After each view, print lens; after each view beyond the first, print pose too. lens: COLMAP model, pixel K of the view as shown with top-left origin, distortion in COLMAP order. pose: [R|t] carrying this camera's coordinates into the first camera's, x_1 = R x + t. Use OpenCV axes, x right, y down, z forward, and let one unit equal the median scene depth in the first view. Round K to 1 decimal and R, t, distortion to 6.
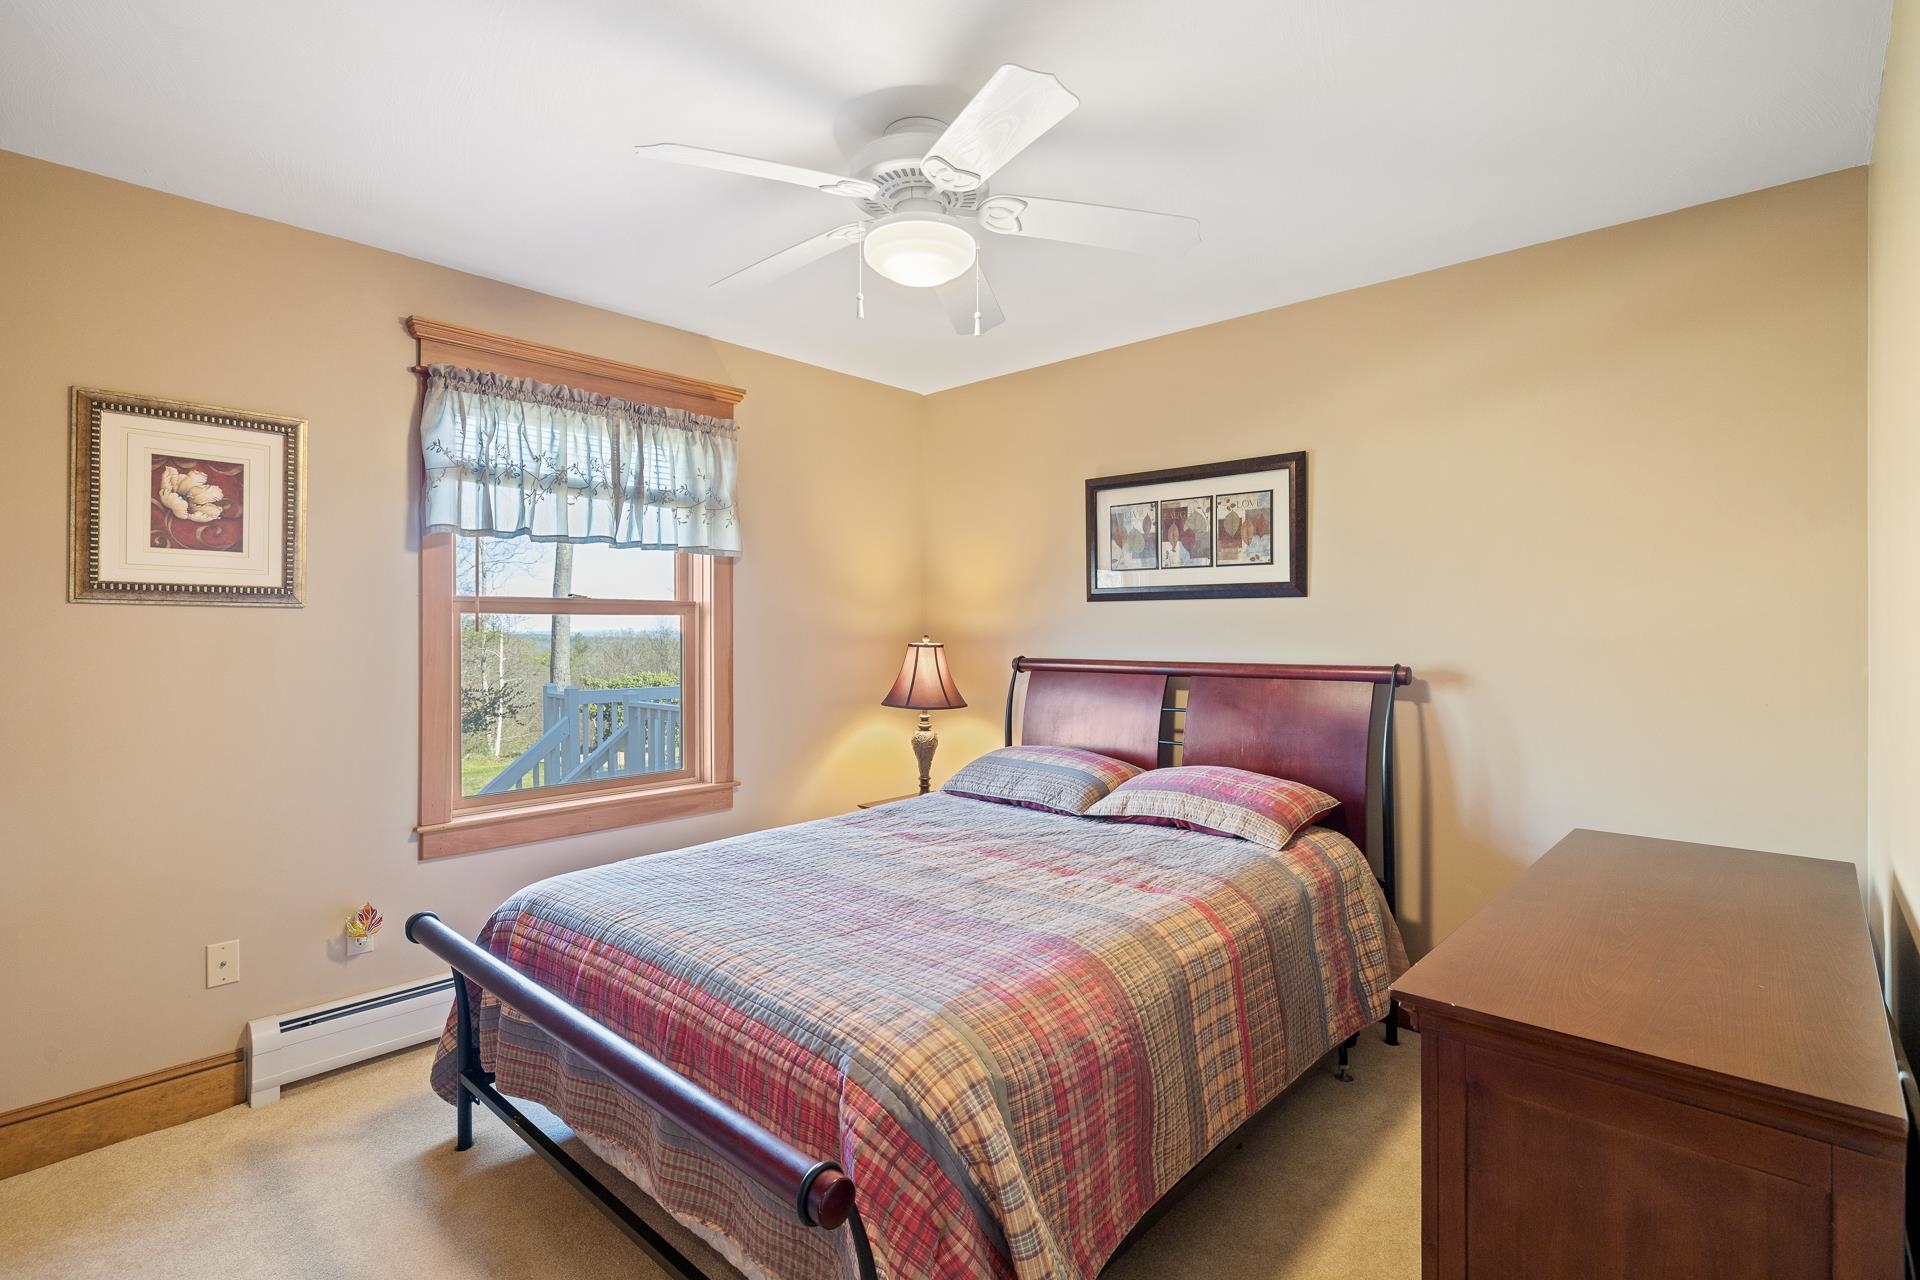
lens RADIAL K [[916.0, 0, 955.1], [0, 916.0, 619.5], [0, 0, 1]] dist [-0.001711, -0.000003]
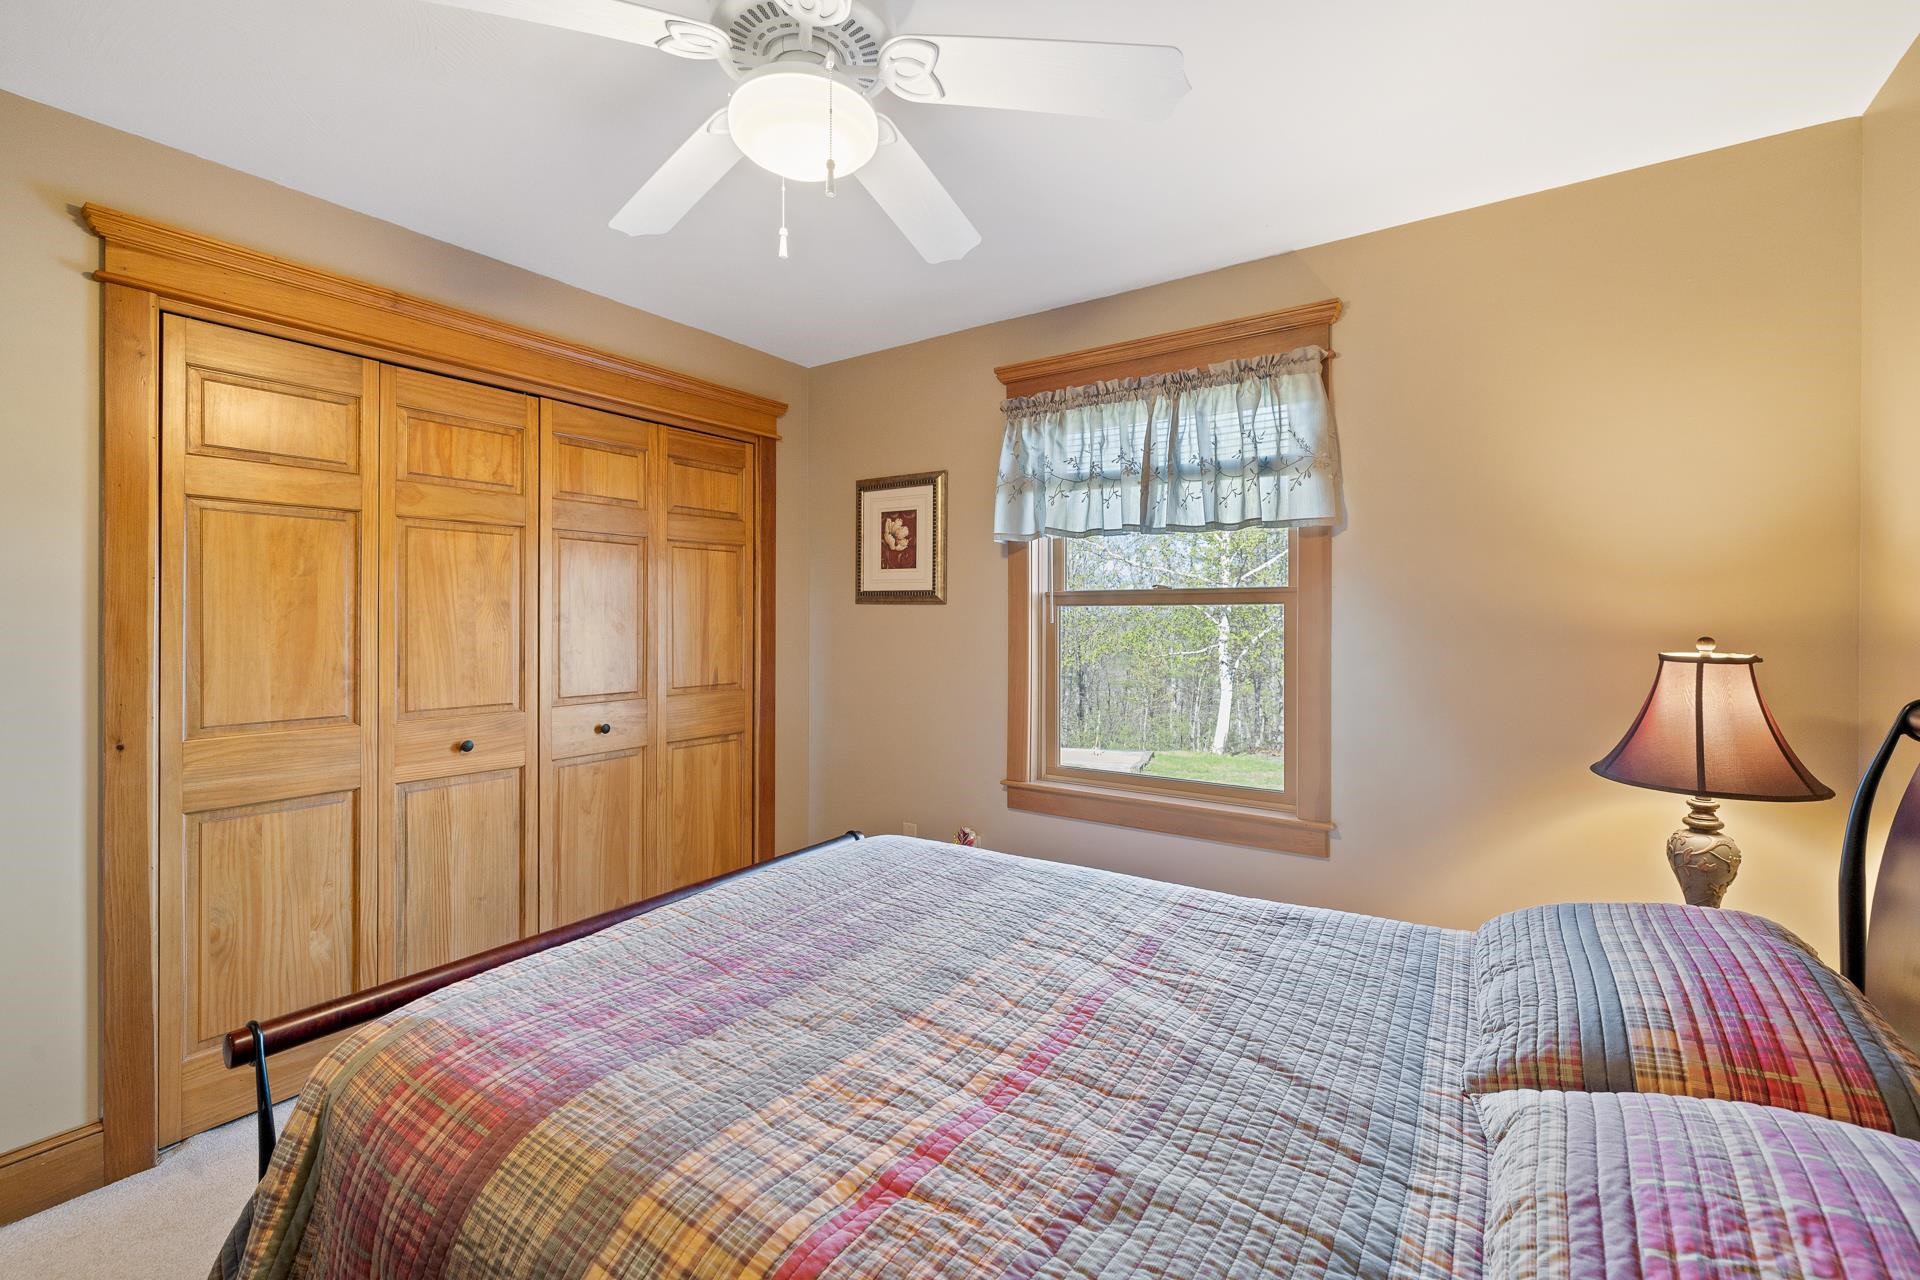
lens RADIAL K [[812.5, 0, 956.4], [0, 812.5, 619.6], [0, 0, 1]] dist [-0.000661, -0.000138]
pose [[0.134028, 0.004980, -0.990965, 0.561996], [0.006720, 0.999960, 0.005934, 0.003611], [0.990955, -0.007454, 0.133989, 0.899623]]
